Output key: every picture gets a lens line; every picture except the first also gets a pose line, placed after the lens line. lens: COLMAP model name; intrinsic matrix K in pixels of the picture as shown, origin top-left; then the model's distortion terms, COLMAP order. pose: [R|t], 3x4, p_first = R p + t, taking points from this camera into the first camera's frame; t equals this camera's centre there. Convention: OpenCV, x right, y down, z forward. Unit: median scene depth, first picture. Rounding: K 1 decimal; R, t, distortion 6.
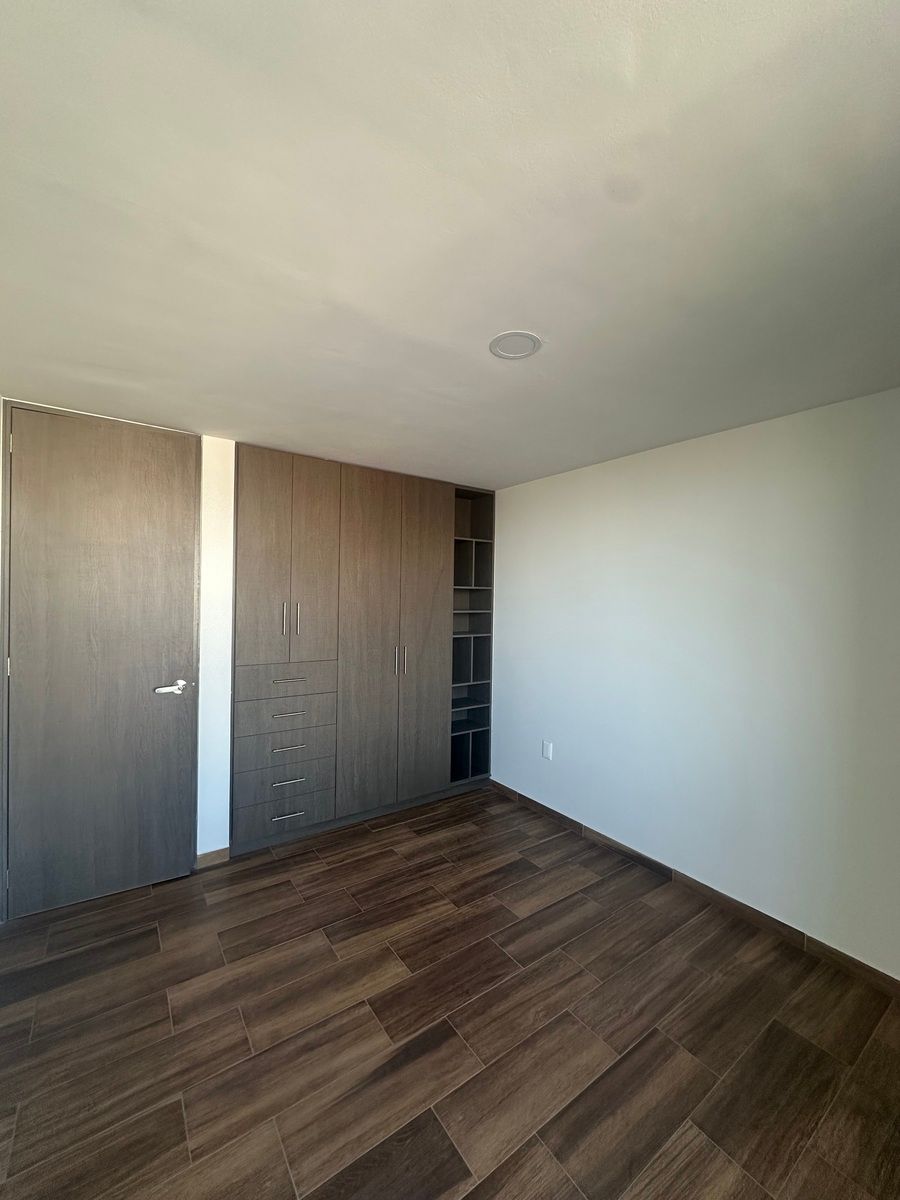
lens RADIAL K [[479.3, 0, 449.8], [0, 479.3, 598.6], [0, 0, 1]] dist [-0.003466, 0.000835]
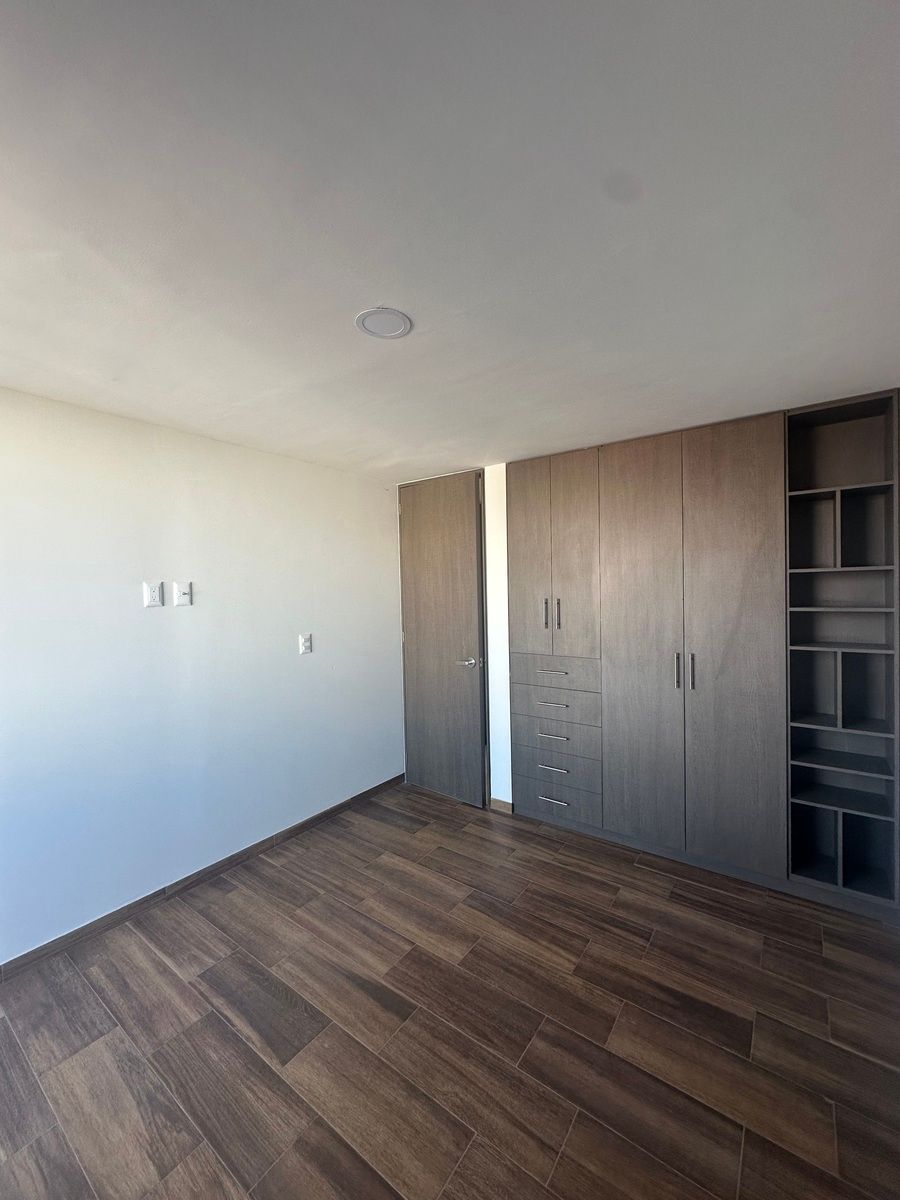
lens RADIAL K [[479.3, 0, 447.8], [0, 479.3, 598.3], [0, 0, 1]] dist [-0.003466, 0.000835]
pose [[0.313266, -0.009361, -0.949619, 0.839650], [0.016887, 0.999848, -0.004285, 0.013746], [0.949515, -0.014693, 0.313376, 0.643967]]
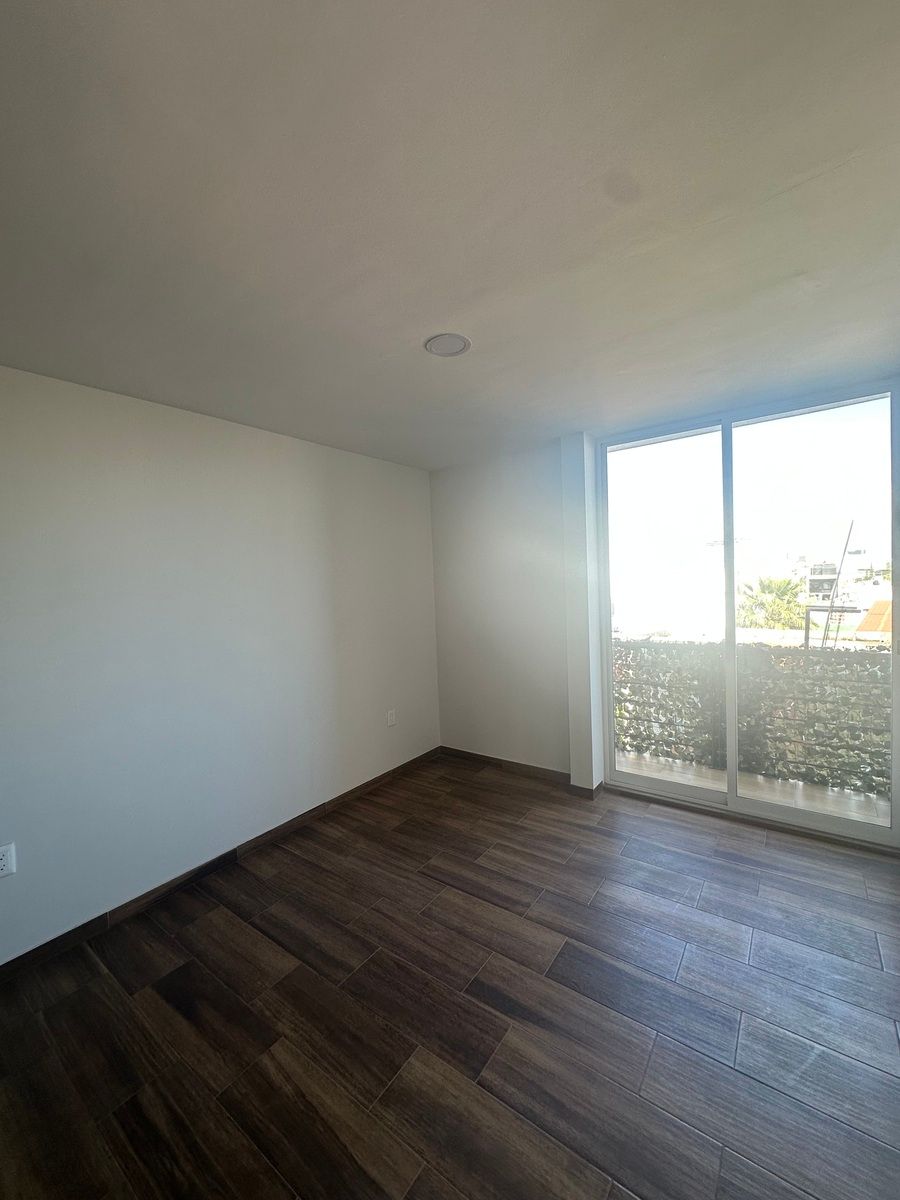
lens RADIAL K [[479.3, 0, 452.9], [0, 479.3, 603.7], [0, 0, 1]] dist [-0.003466, 0.000835]
pose [[-0.320748, -0.057361, 0.945426, -0.760345], [0.038991, 0.996519, 0.073689, 0.002830], [-0.946362, 0.060498, -0.317394, 1.096681]]
